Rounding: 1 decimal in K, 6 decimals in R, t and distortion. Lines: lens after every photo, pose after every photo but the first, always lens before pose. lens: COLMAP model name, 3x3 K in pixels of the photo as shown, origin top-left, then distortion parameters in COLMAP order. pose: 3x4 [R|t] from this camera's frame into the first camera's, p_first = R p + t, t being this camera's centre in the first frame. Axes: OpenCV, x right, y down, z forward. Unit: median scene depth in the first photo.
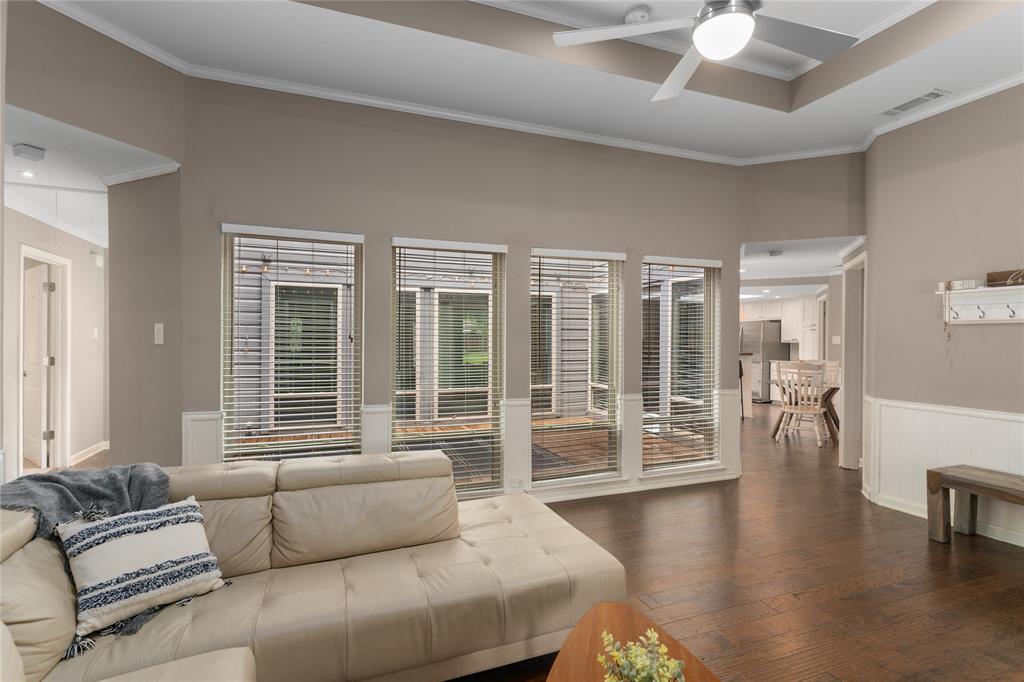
lens RADIAL K [[503.7, 0, 512.0], [0, 503.7, 341.0], [0, 0, 1]] dist [0.000079, 0.000106]
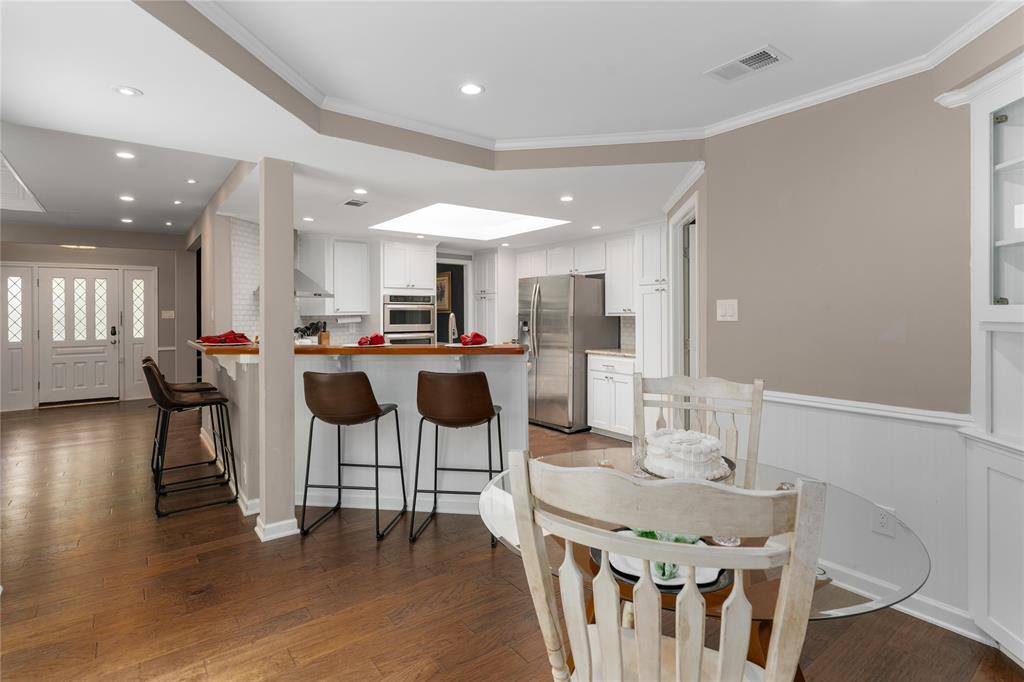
lens RADIAL K [[495.2, 0, 511.8], [0, 495.2, 323.5], [0, 0, 1]] dist [-0.000088, 0.000413]
pose [[0.957536, -0.014122, 0.287966, 0.290692], [0.013584, 0.999900, 0.003866, 0.007964], [-0.287992, 0.000210, 0.957633, 0.530111]]
